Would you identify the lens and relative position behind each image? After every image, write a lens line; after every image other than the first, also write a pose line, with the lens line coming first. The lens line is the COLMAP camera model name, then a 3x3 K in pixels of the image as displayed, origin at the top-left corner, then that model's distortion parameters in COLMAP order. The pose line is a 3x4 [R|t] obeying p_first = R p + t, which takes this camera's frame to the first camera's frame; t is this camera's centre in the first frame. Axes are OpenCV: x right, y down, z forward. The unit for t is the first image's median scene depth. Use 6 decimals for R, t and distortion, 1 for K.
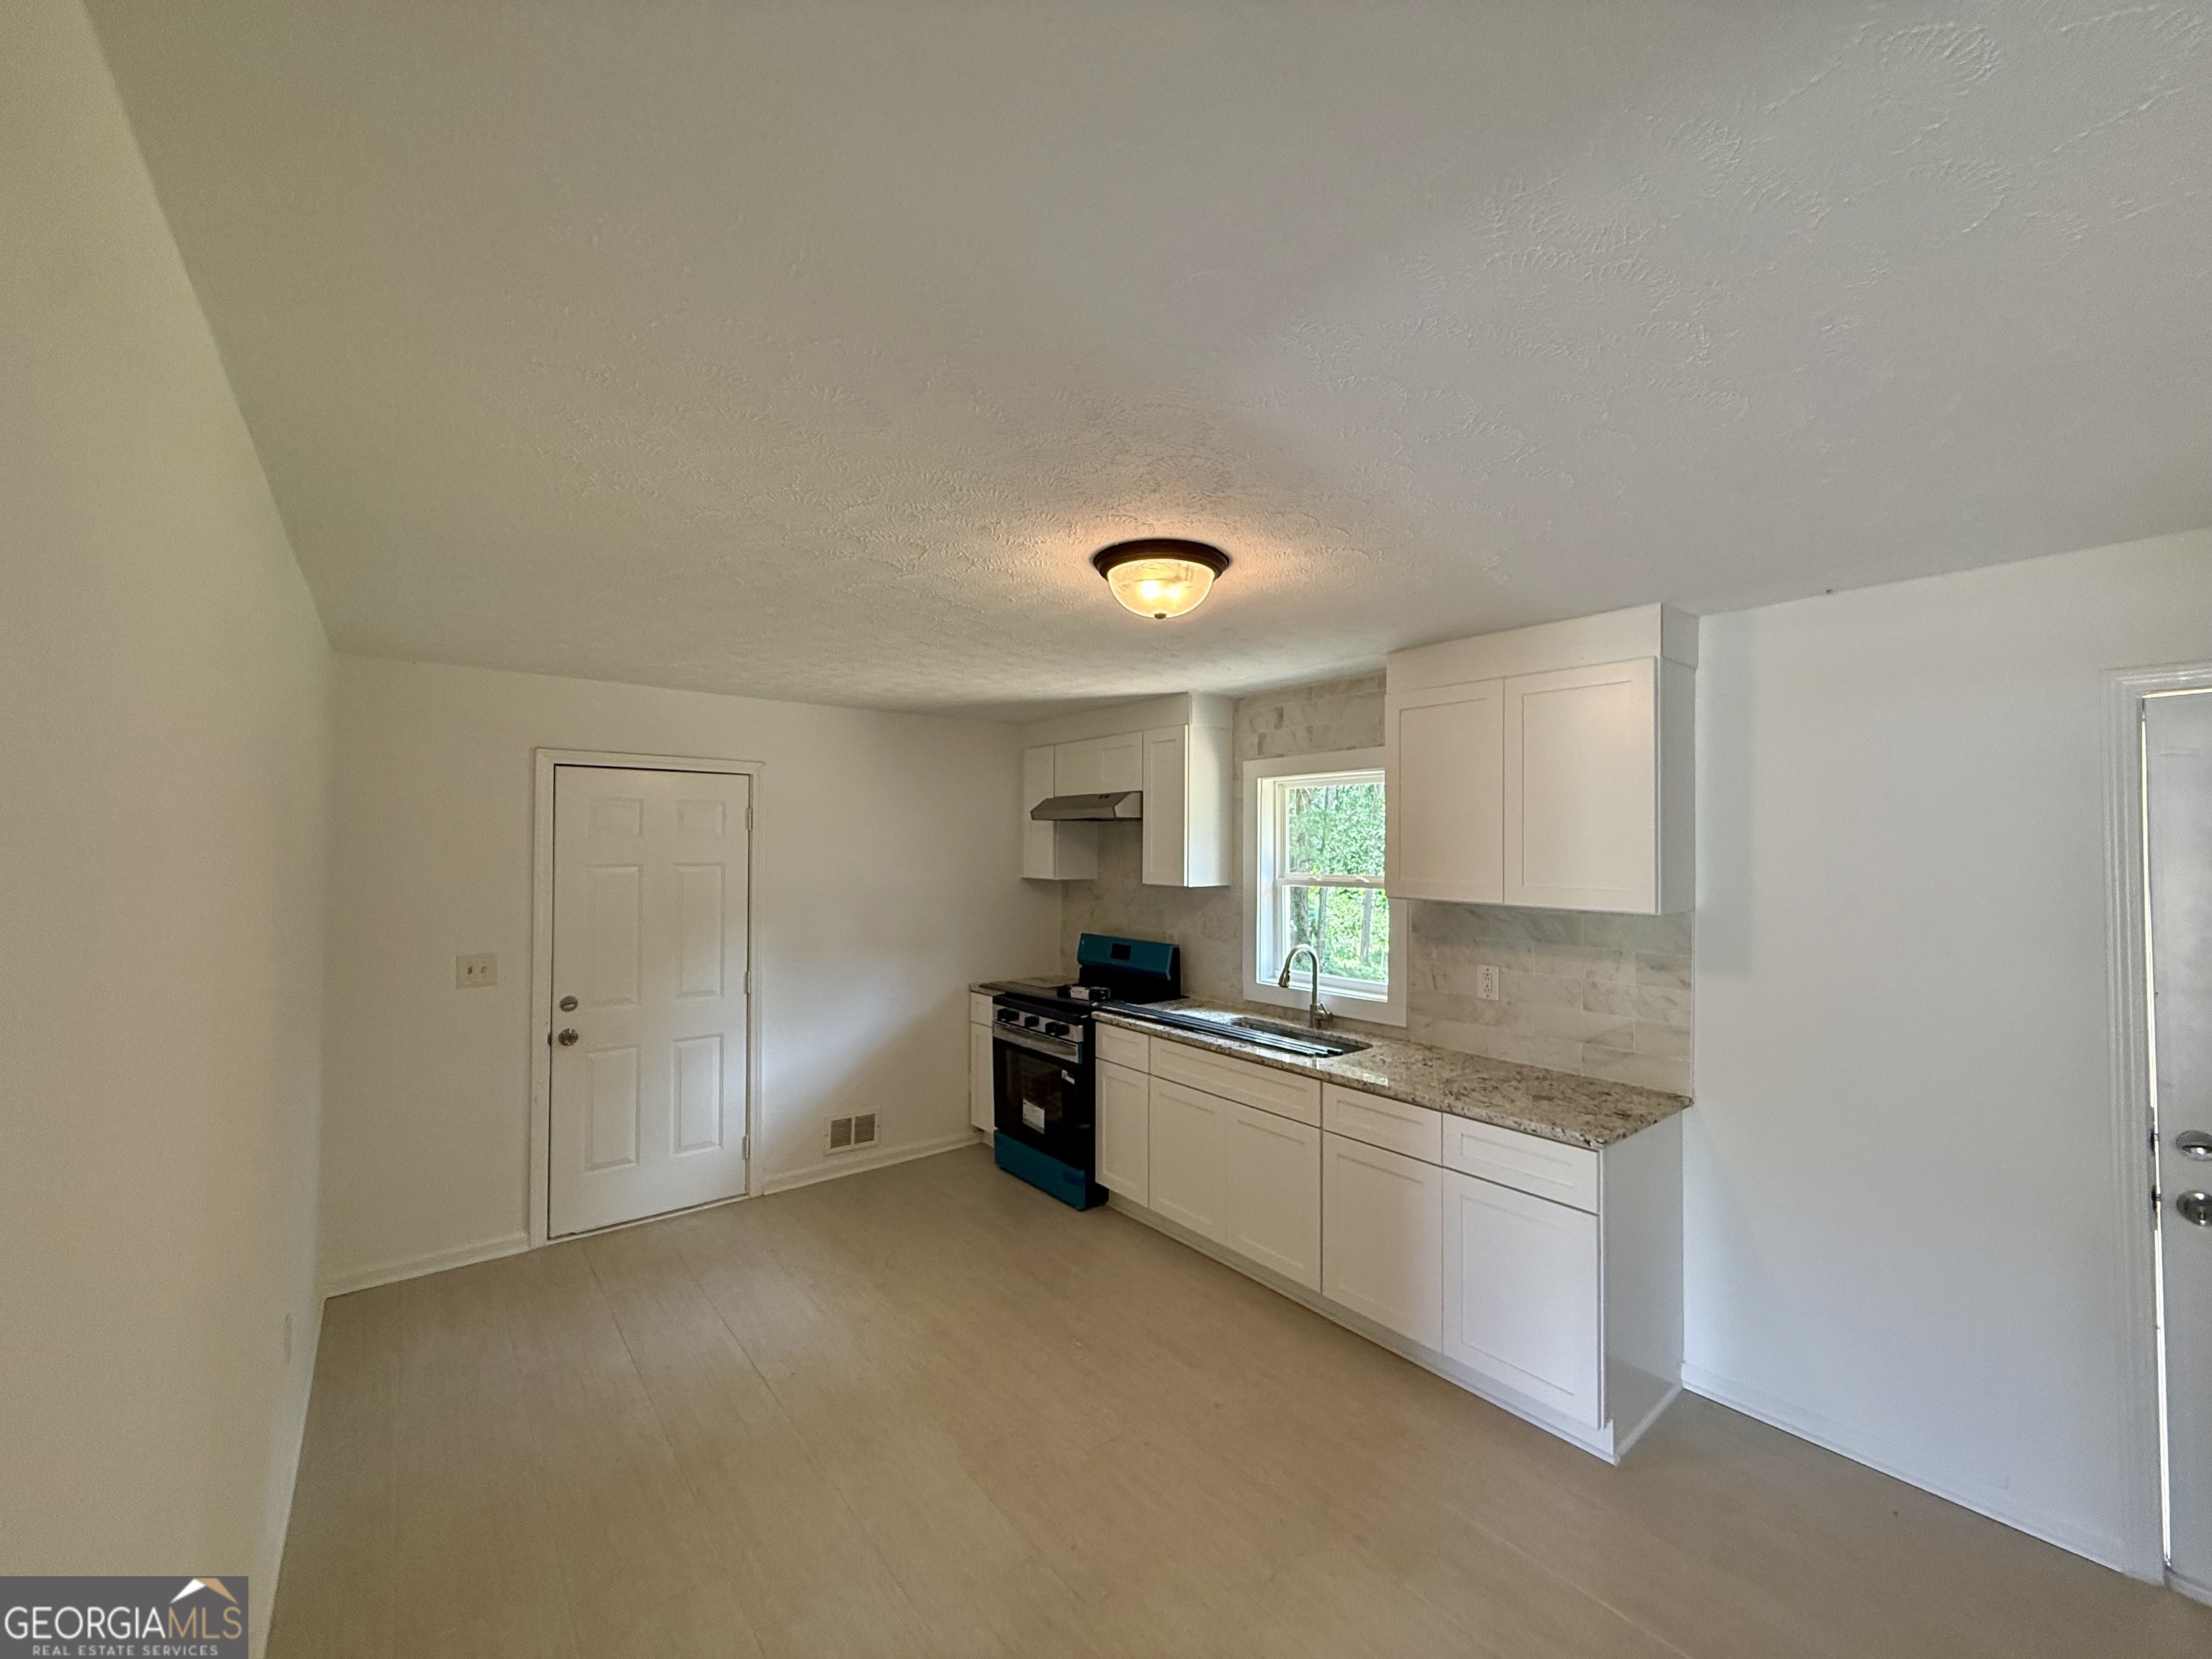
lens RADIAL K [[880.6, 0, 1106.0], [0, 880.6, 829.5], [0, 0, 1]] dist [0.001543, 0.000127]
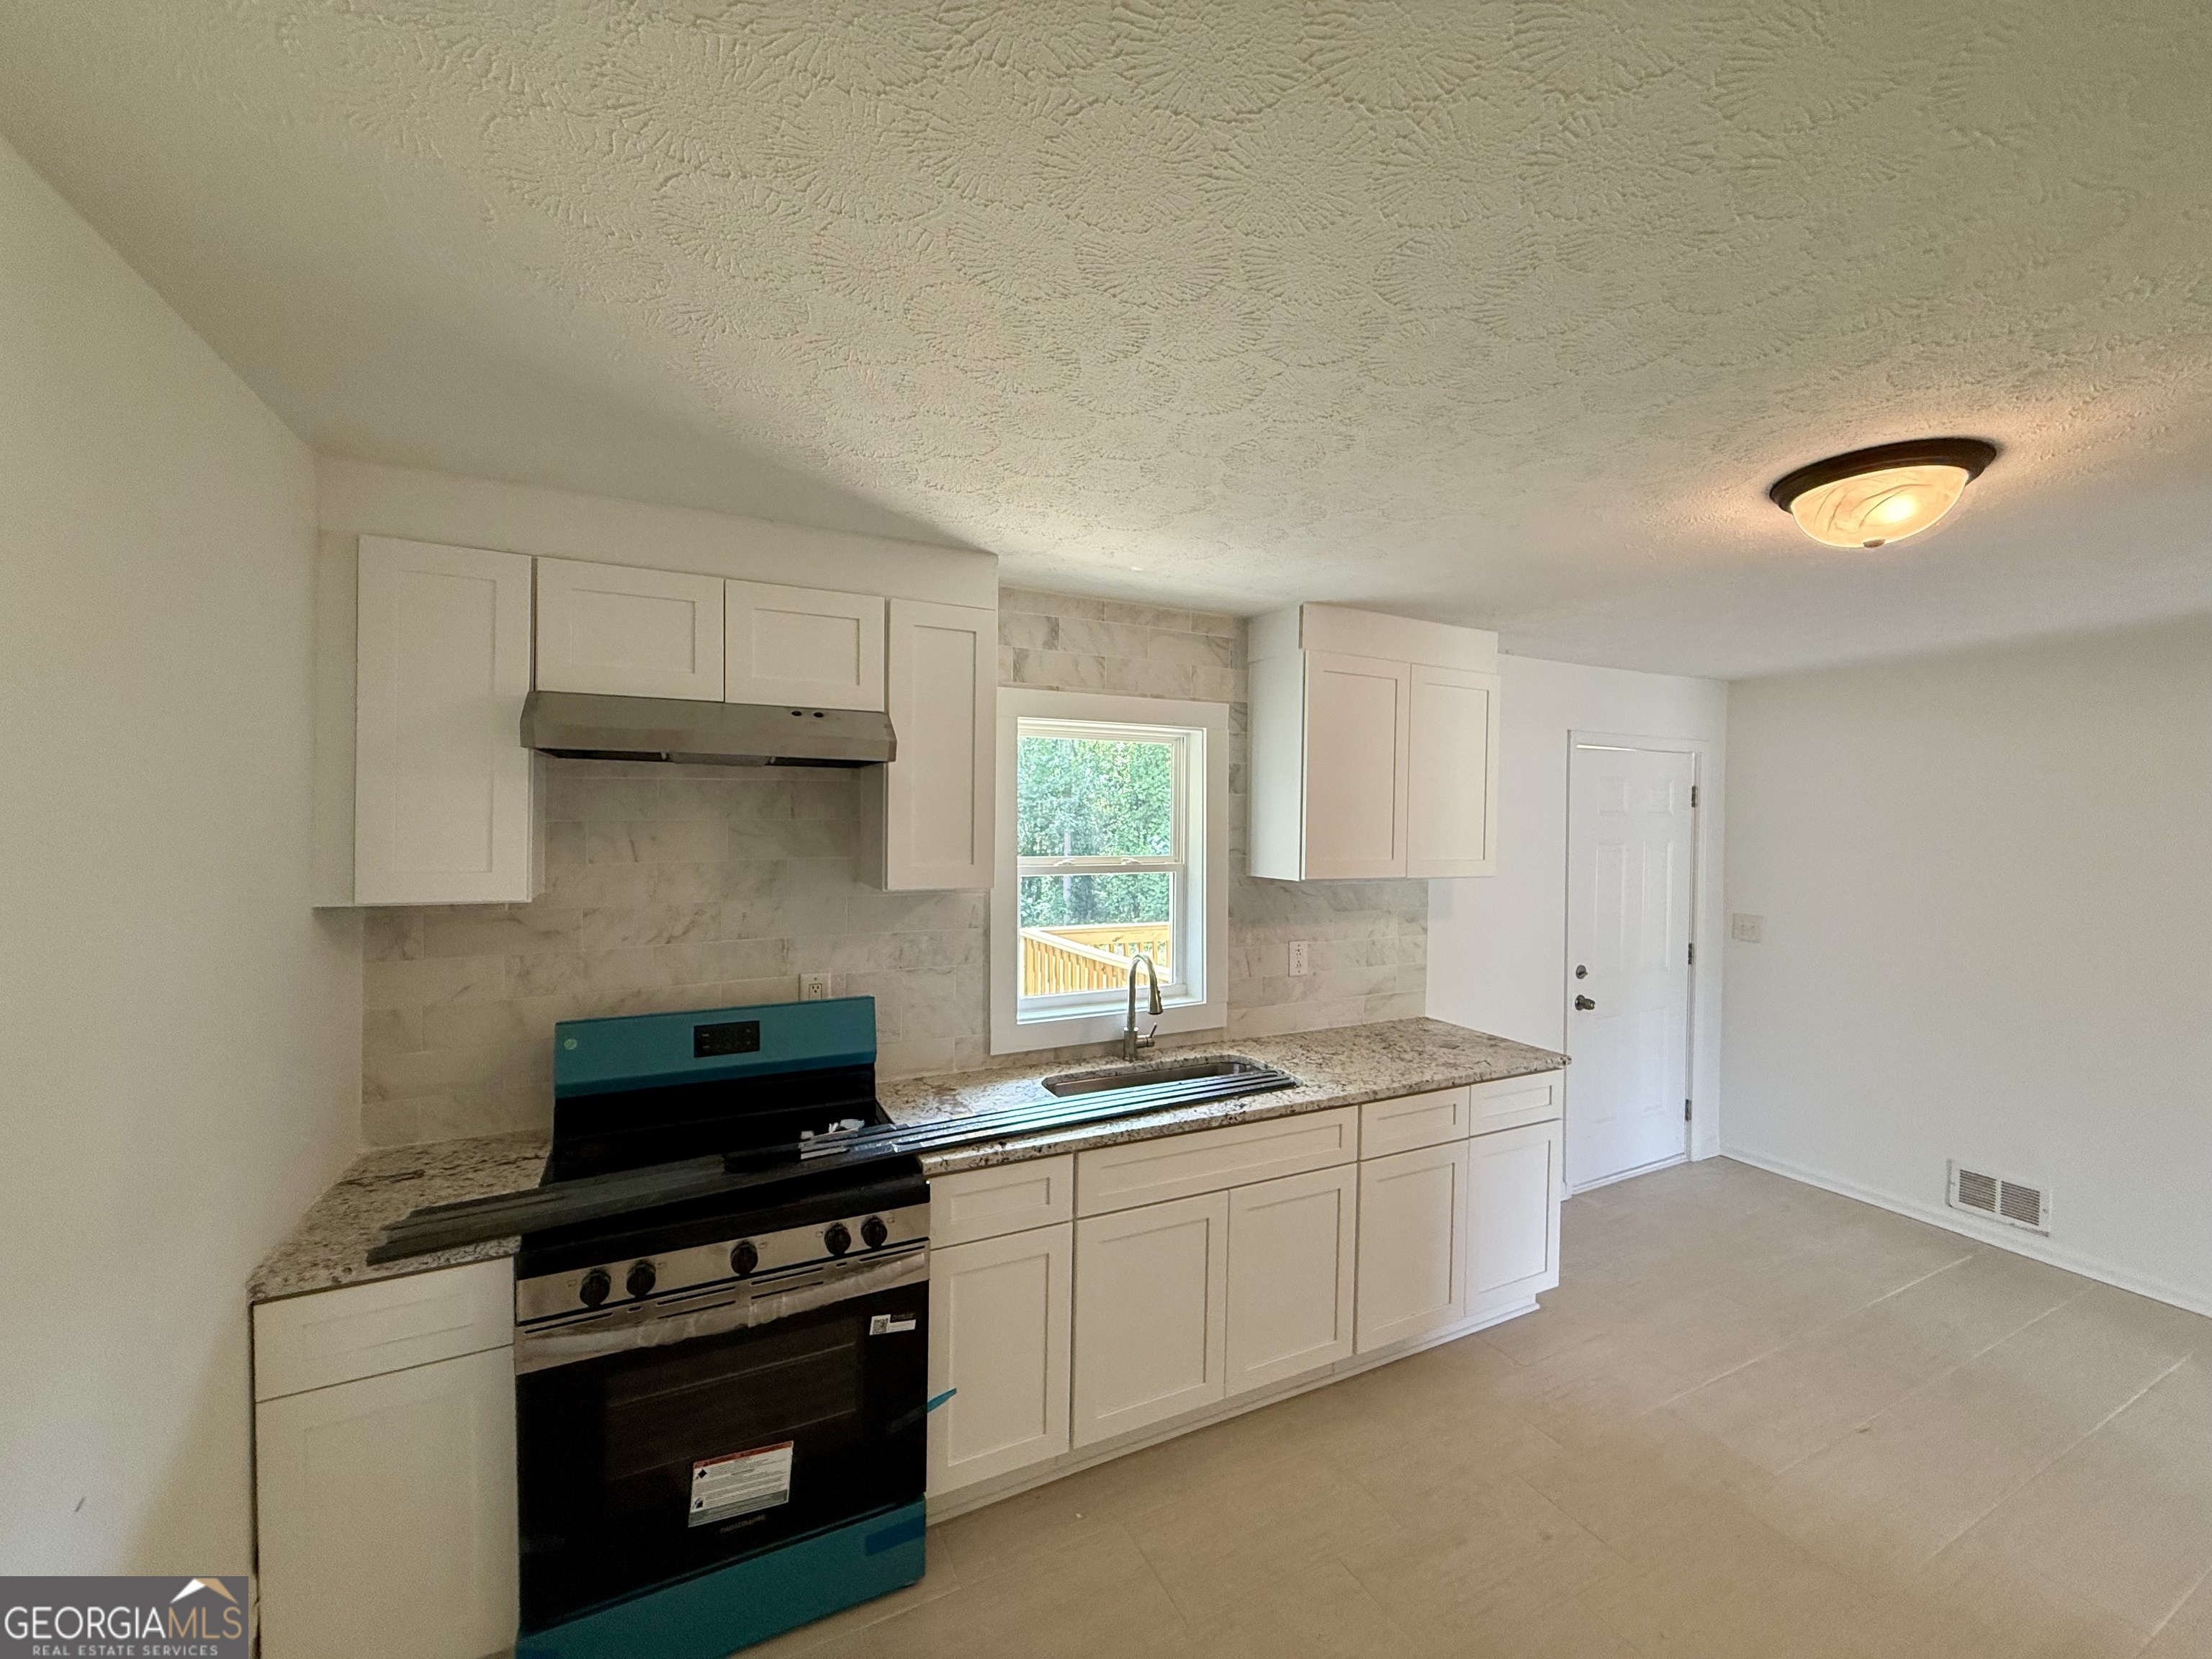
lens RADIAL K [[880.6, 0, 1106.0], [0, 880.6, 829.5], [0, 0, 1]] dist [0.001543, 0.000127]
pose [[0.212388, -0.011071, 0.977123, -0.556693], [-0.026643, 0.999498, 0.017116, 0.016290], [-0.976822, -0.029669, 0.211986, 0.960854]]
